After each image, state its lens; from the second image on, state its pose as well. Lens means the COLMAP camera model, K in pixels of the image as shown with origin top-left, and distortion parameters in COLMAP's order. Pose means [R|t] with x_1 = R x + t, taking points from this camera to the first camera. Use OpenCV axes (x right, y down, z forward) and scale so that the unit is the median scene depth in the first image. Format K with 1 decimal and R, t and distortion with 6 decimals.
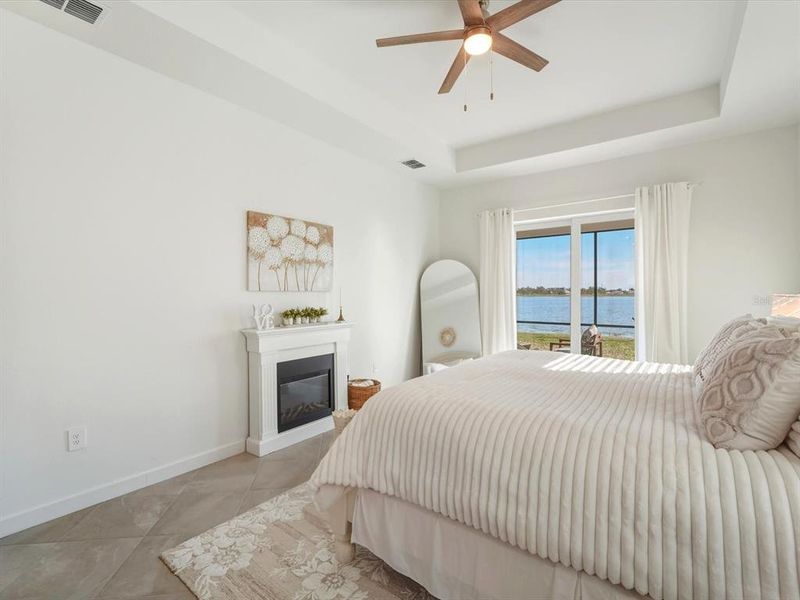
lens RADIAL K [[390.9, 0, 395.6], [0, 390.9, 294.6], [0, 0, 1]] dist [0.026448, 0.000070]
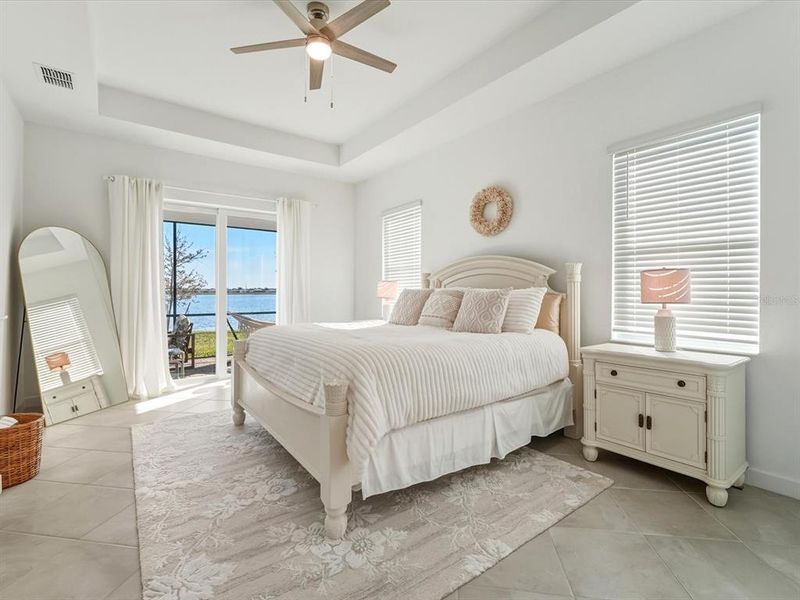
lens RADIAL K [[390.9, 0, 395.6], [0, 390.9, 294.6], [0, 0, 1]] dist [0.026448, 0.000070]
pose [[0.272680, -0.007829, 0.962073, -0.612428], [0.007261, 0.999955, 0.006079, 0.046859], [-0.962077, 0.005328, 0.272725, 0.363121]]
